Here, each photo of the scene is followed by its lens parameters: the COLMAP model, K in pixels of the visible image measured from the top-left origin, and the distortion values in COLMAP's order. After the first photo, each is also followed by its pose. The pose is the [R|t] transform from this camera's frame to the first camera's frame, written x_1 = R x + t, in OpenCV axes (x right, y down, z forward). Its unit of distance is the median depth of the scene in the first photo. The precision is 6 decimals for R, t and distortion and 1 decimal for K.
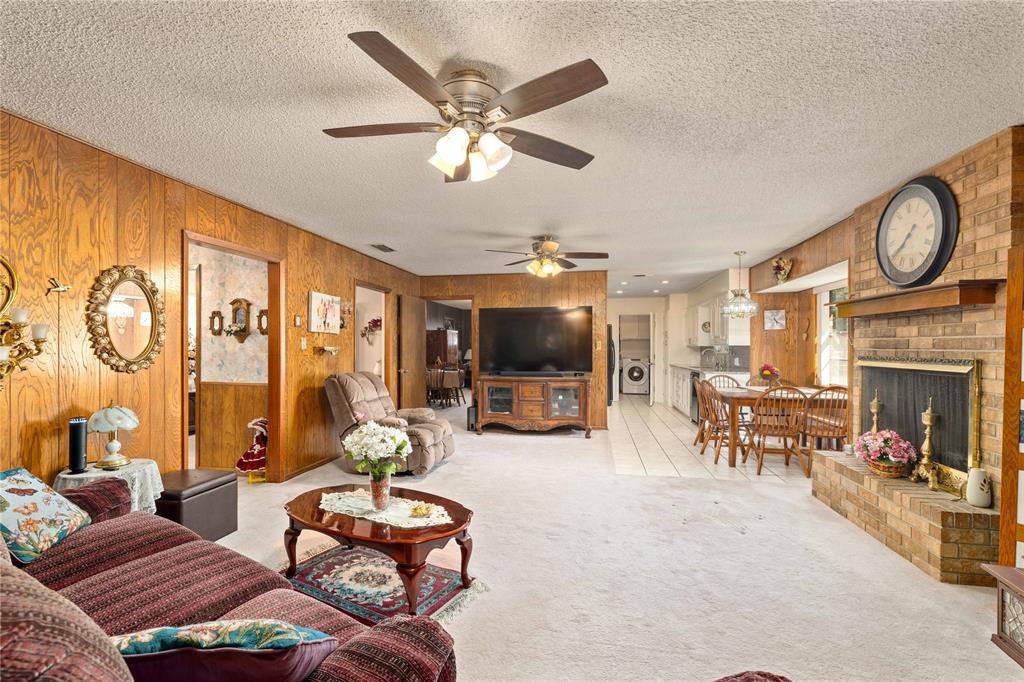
lens RADIAL K [[448.5, 0, 513.5], [0, 448.5, 344.4], [0, 0, 1]] dist [-0.001724, 0.000077]
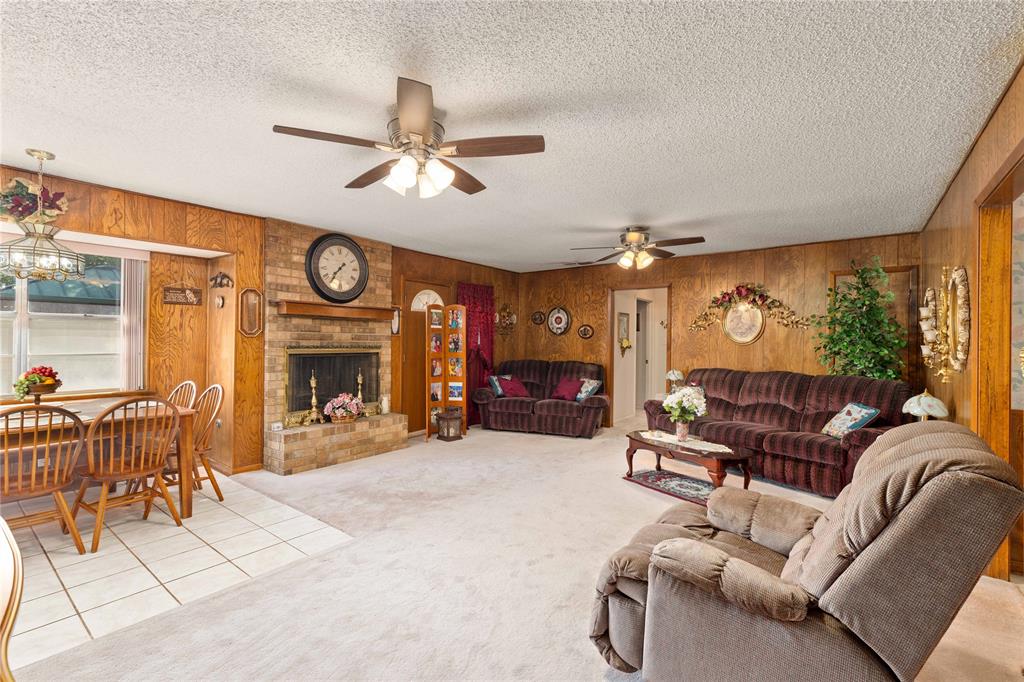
lens RADIAL K [[448.5, 0, 507.5], [0, 448.5, 340.5], [0, 0, 1]] dist [-0.001724, 0.000077]
pose [[-0.890856, -0.011878, 0.454131, -0.325600], [-0.016280, 0.999851, -0.005783, 0.008914], [-0.453994, -0.012545, -0.890916, 1.915569]]
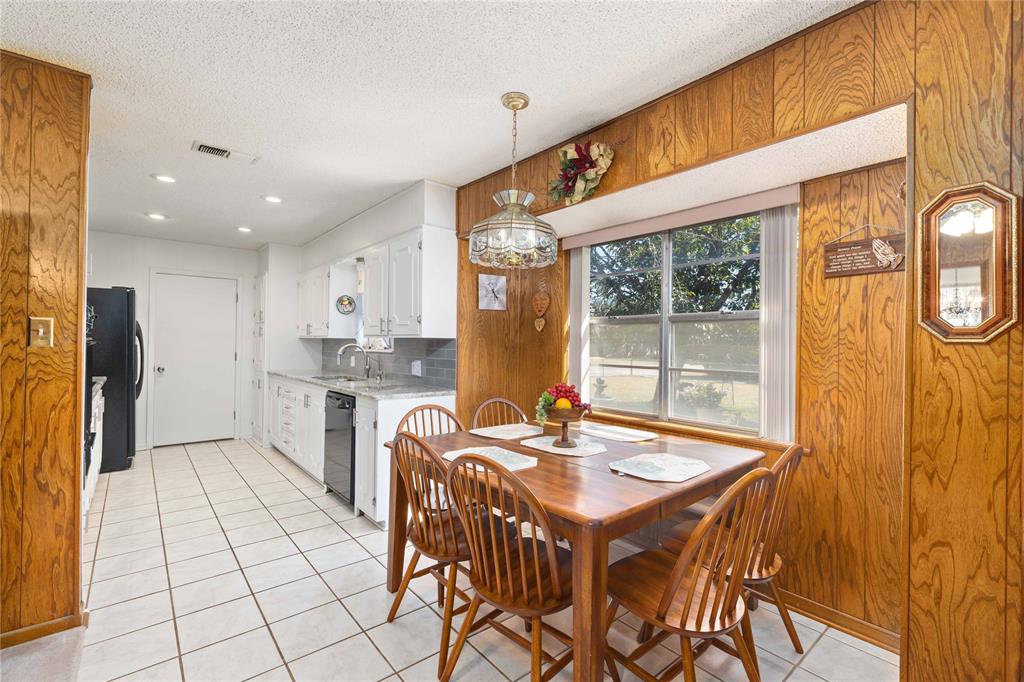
lens RADIAL K [[448.5, 0, 509.5], [0, 448.5, 339.0], [0, 0, 1]] dist [-0.001724, 0.000077]
pose [[0.635405, 0.008274, 0.772135, 0.322686], [-0.013012, 0.999915, -0.000007, 0.004829], [-0.772070, -0.010042, 0.635458, 1.200226]]
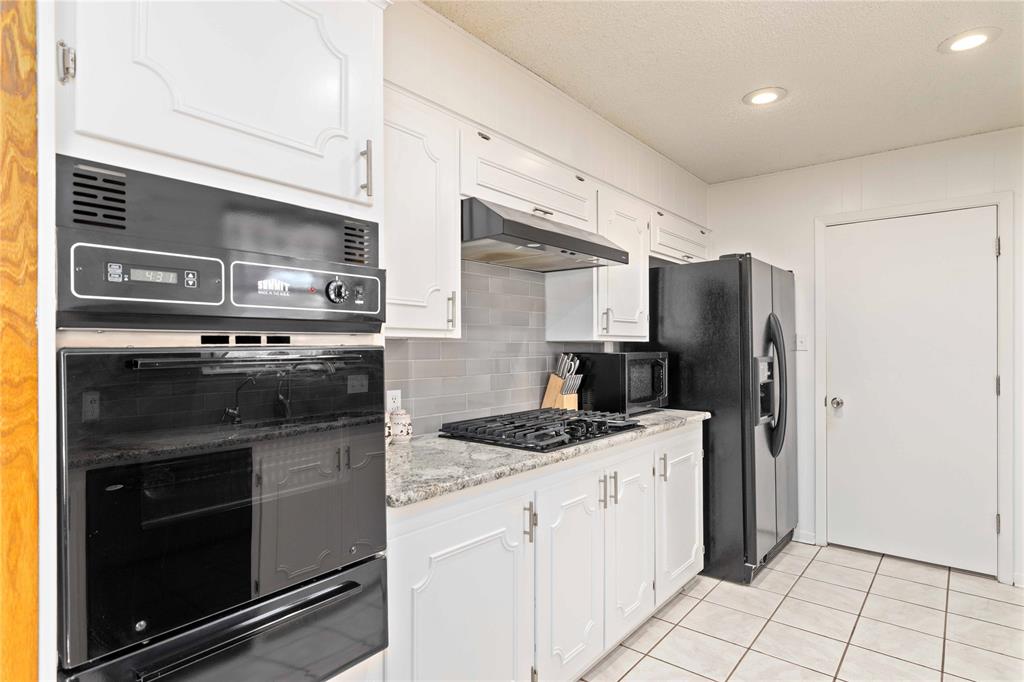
lens RADIAL K [[541.7, 0, 507.5], [0, 541.7, 346.2], [0, 0, 1]] dist [-0.000017, -0.001347]
pose [[0.869924, -0.004473, -0.493166, 0.710243], [0.007098, 0.999969, 0.003450, 0.011903], [0.493135, -0.006502, 0.869929, 1.921543]]
